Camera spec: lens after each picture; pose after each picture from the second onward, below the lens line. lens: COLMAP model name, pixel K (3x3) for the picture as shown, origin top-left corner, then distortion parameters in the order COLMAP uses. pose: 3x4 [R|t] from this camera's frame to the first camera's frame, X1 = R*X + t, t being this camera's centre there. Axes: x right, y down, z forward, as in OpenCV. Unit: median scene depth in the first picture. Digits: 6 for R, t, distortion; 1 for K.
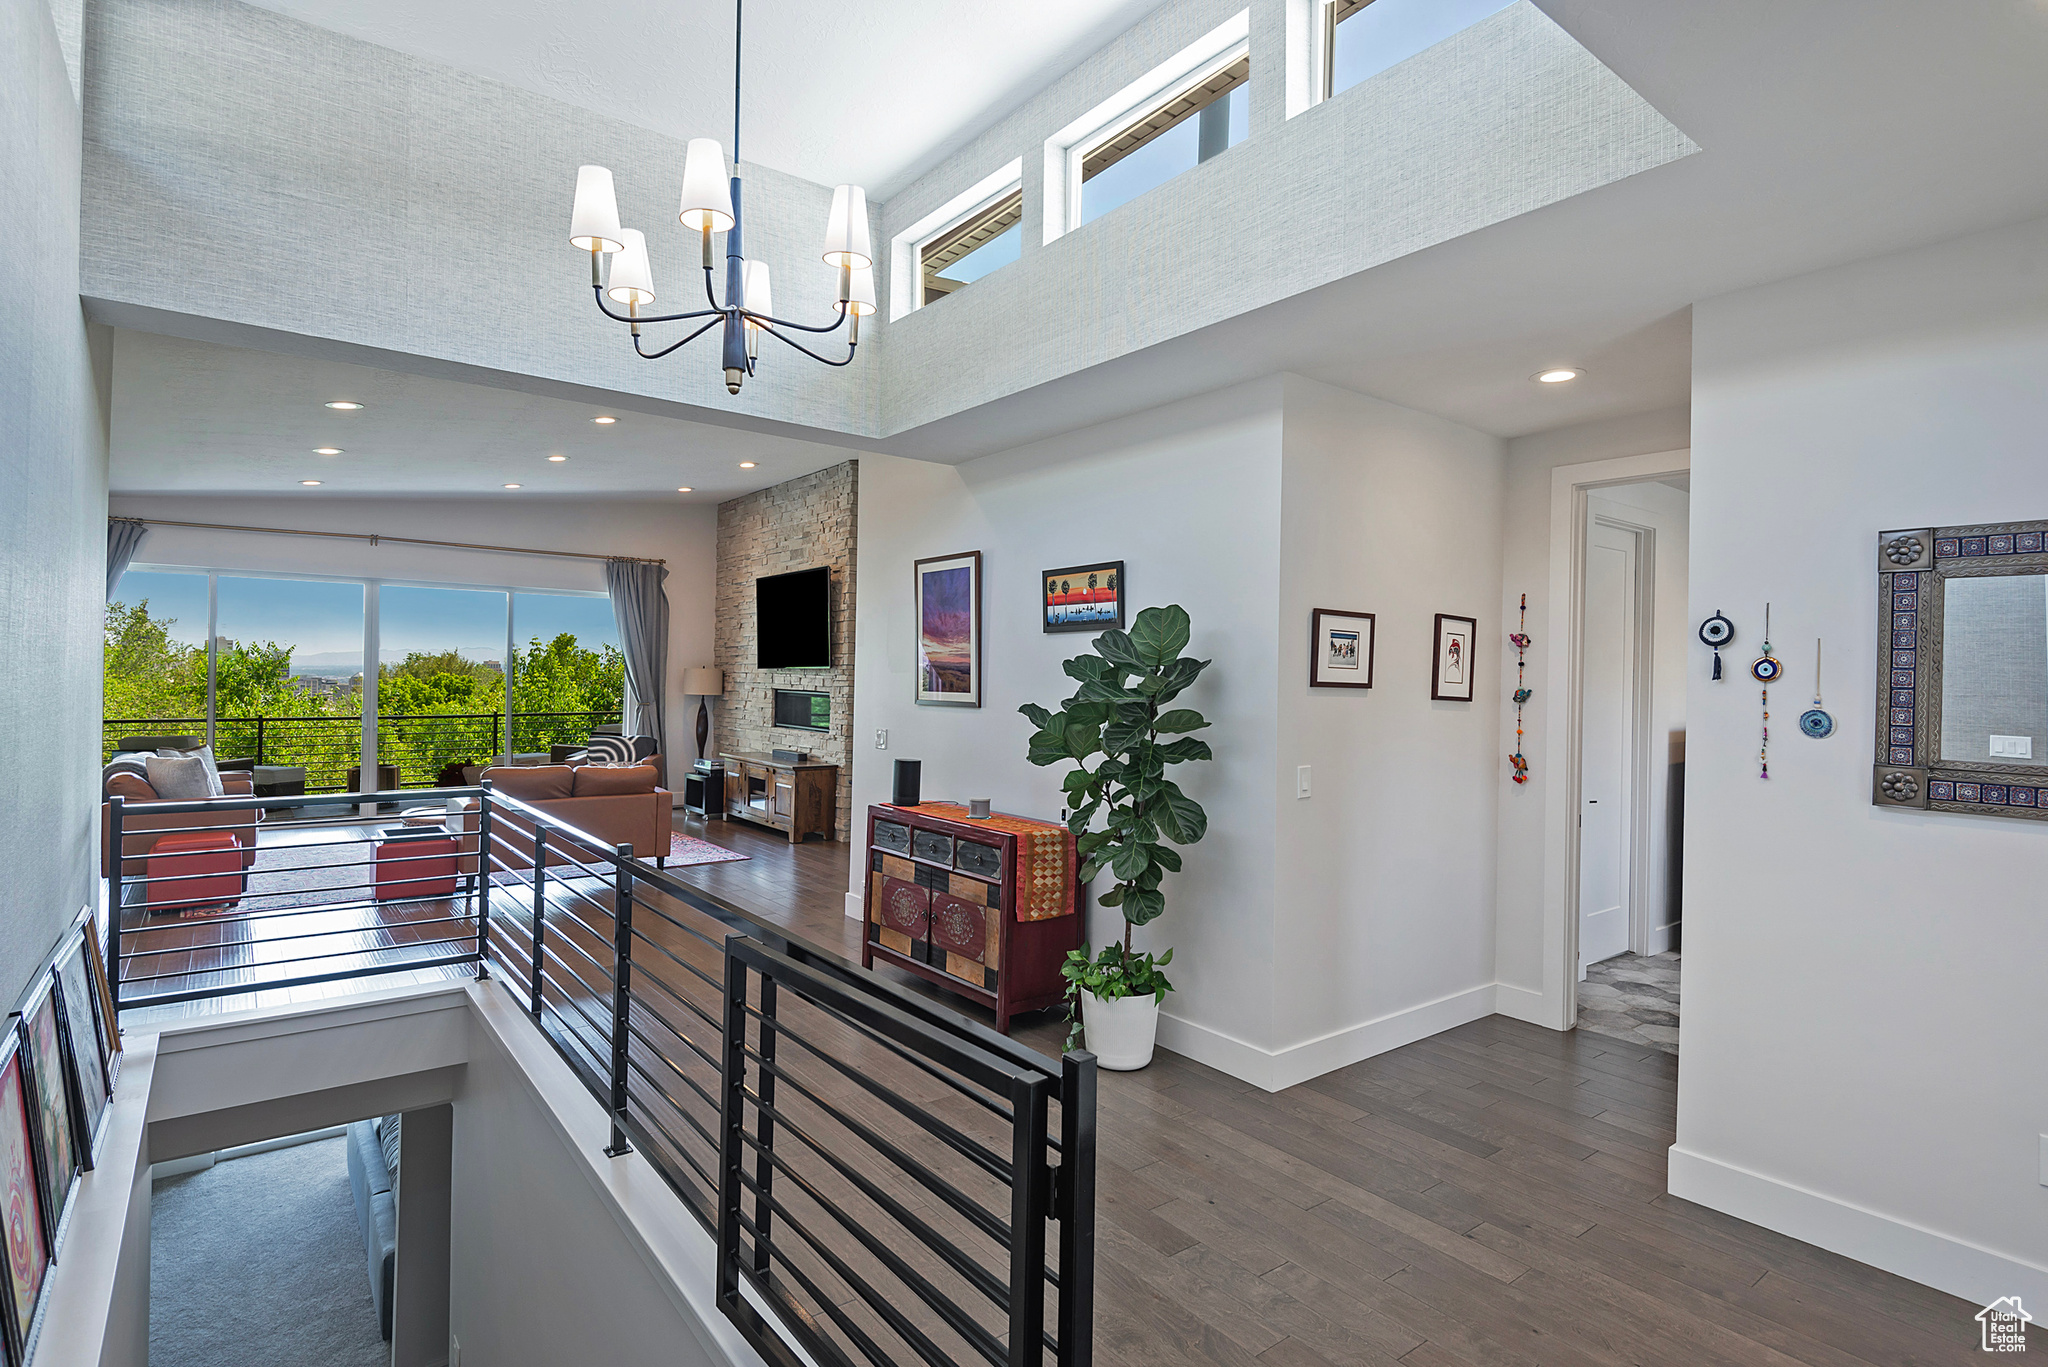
lens RADIAL K [[961.6, 0, 1061.3], [0, 961.6, 674.4], [0, 0, 1]] dist [-0.005984, -0.001545]
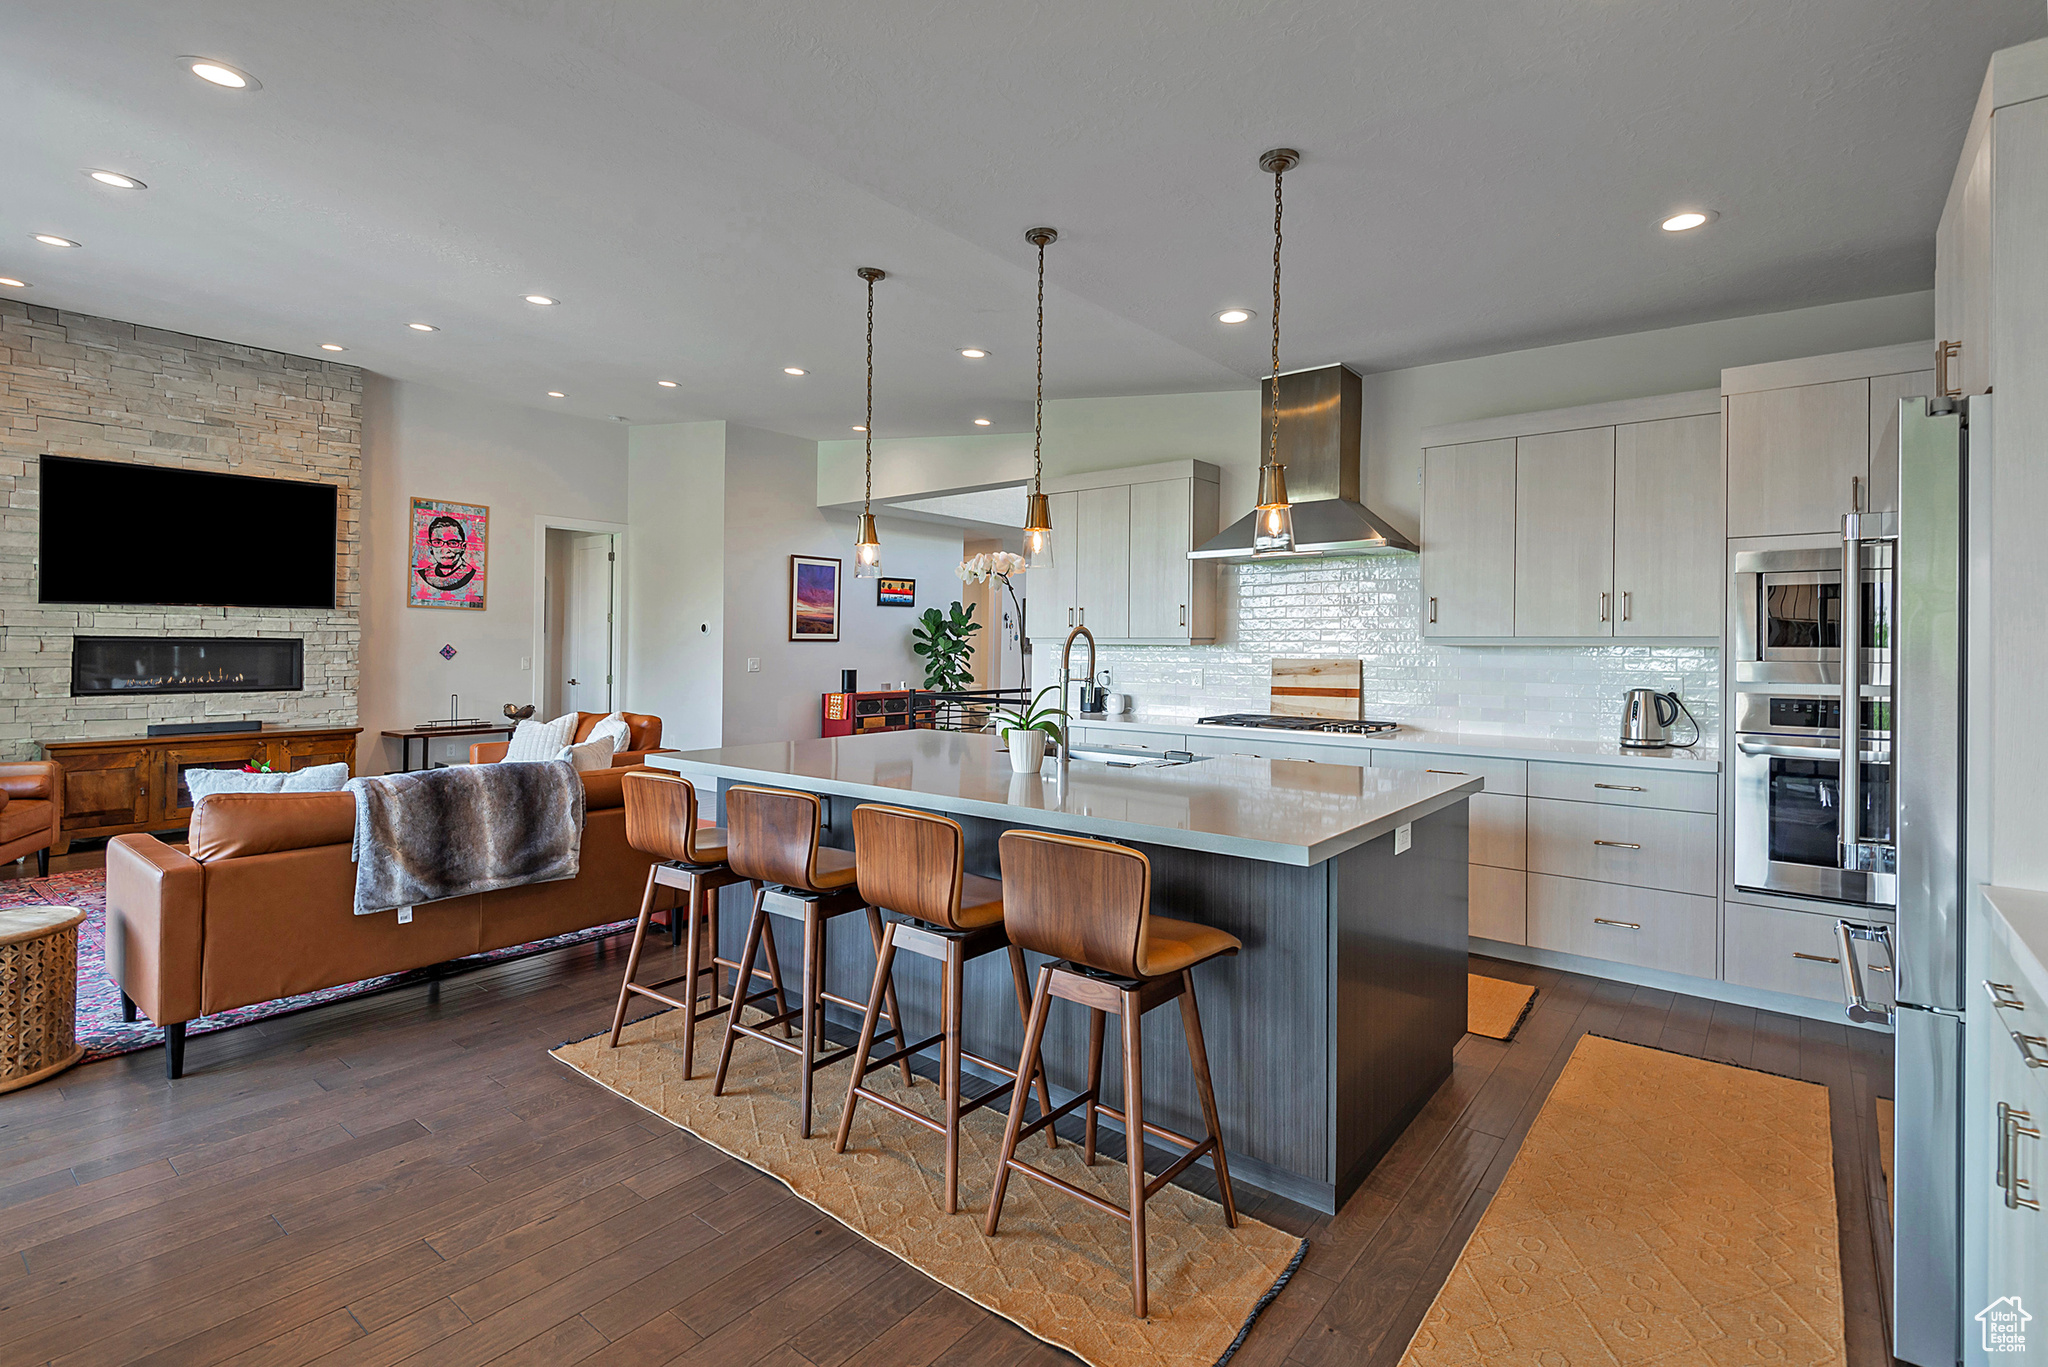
lens RADIAL K [[971.7, 0, 929.8], [0, 971.7, 655.2], [0, 0, 1]] dist [0.030069, -0.016028]
pose [[-0.111054, -0.028771, 0.993398, -1.039395], [-0.010809, 0.999557, 0.027741, 0.003207], [-0.993756, -0.007657, -0.111316, 0.530243]]
